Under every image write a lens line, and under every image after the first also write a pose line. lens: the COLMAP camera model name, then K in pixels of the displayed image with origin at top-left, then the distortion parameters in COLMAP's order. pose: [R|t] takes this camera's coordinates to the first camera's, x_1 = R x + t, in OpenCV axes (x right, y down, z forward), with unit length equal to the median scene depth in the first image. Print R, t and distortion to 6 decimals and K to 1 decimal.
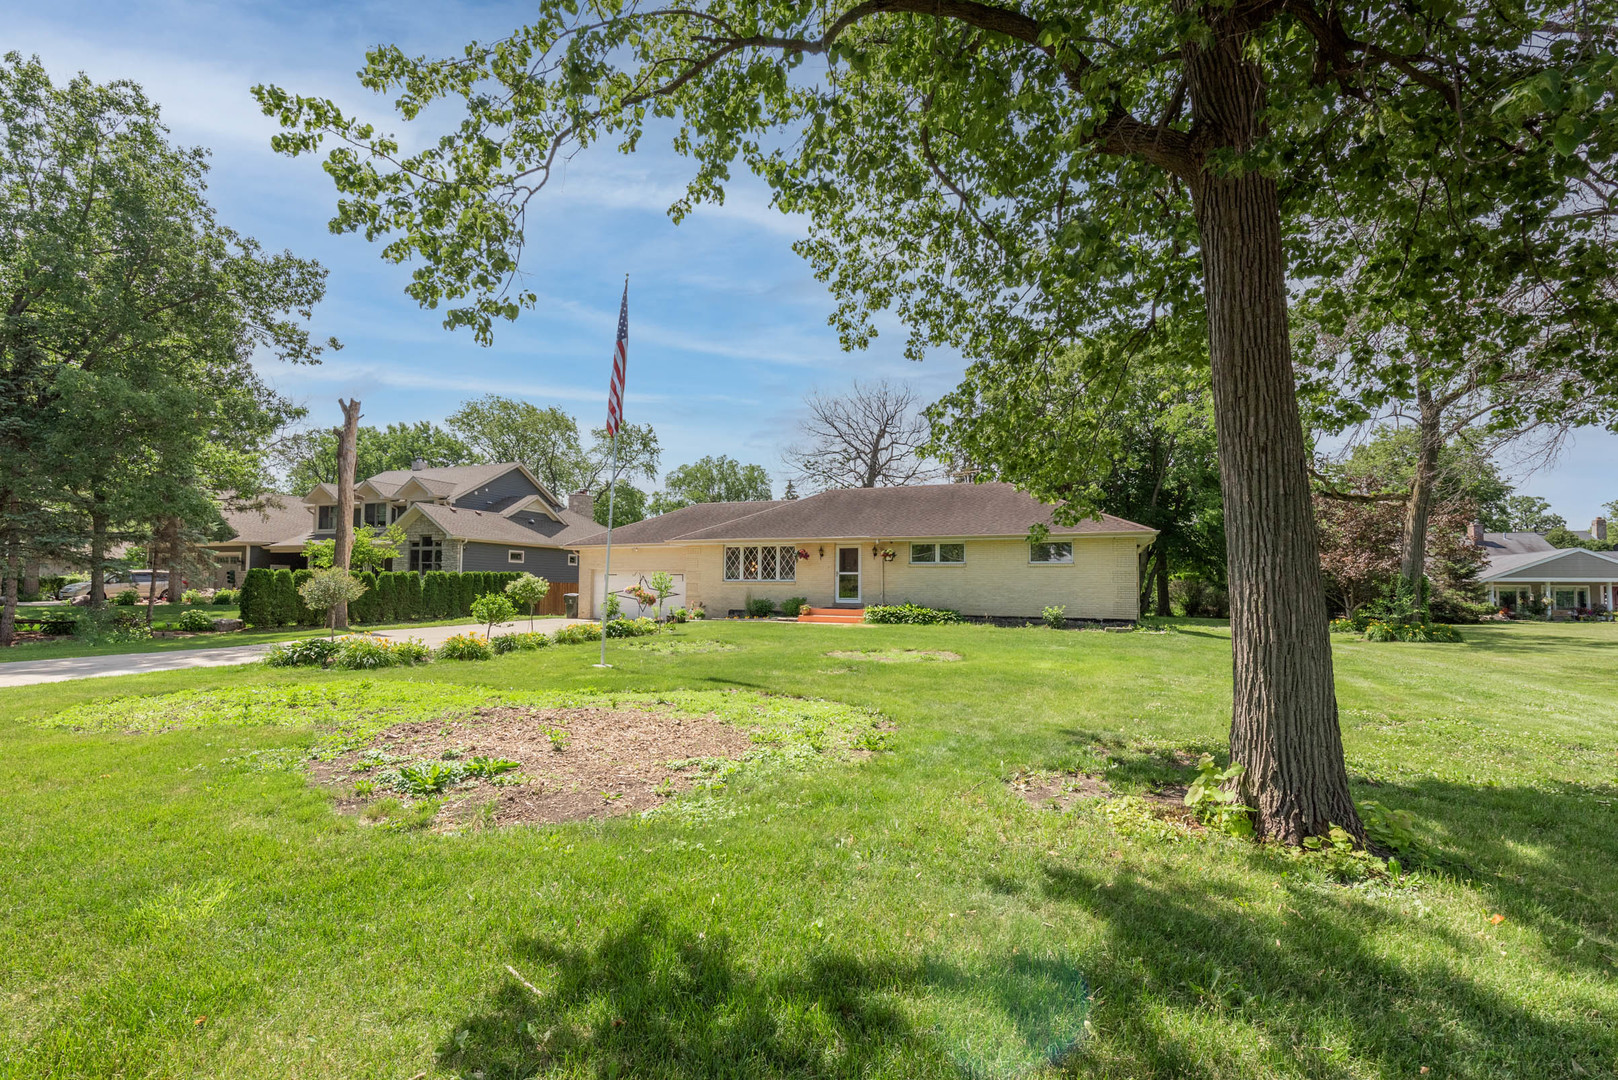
lens RADIAL K [[658.3, 0, 806.0], [0, 658.3, 512.8], [0, 0, 1]] dist [-0.000771, -0.000026]
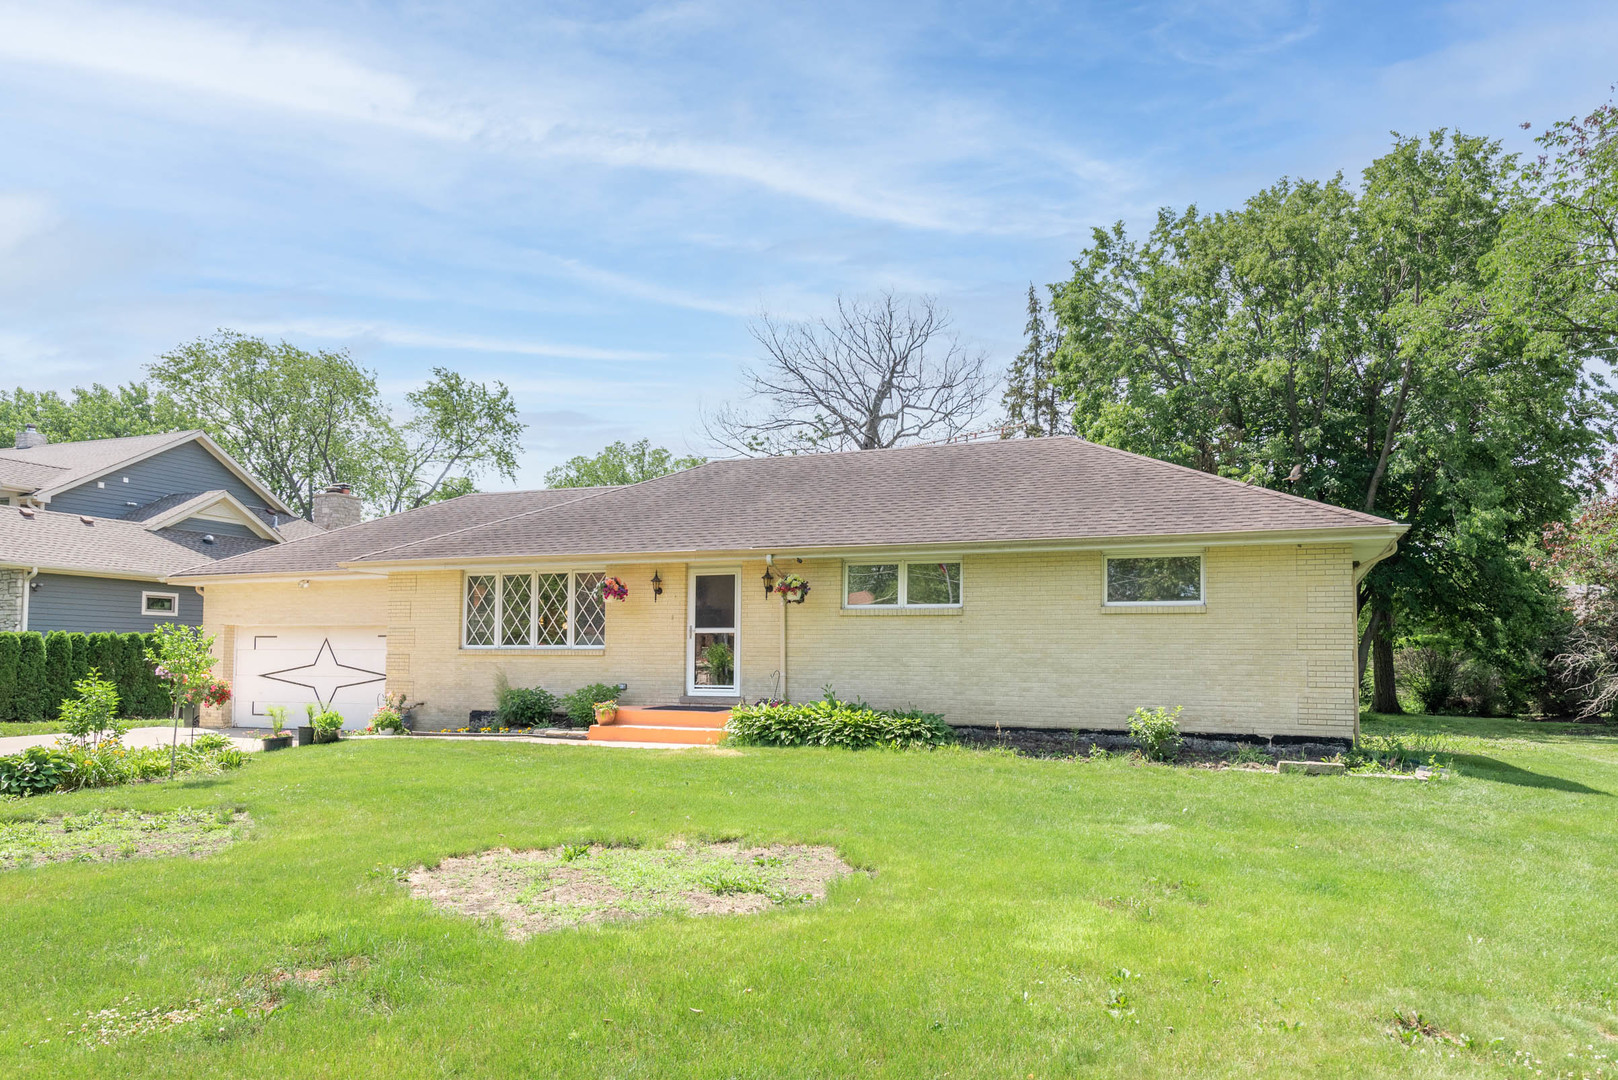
lens RADIAL K [[1072.5, 0, 807.2], [0, 1072.5, 544.1], [0, 0, 1]] dist [0.006801, 0.002012]
pose [[0.999920, 0.000110, 0.012609, 0.112081], [-0.000160, 0.999992, 0.003932, 0.027848], [-0.012609, -0.003934, 0.999913, 0.246609]]
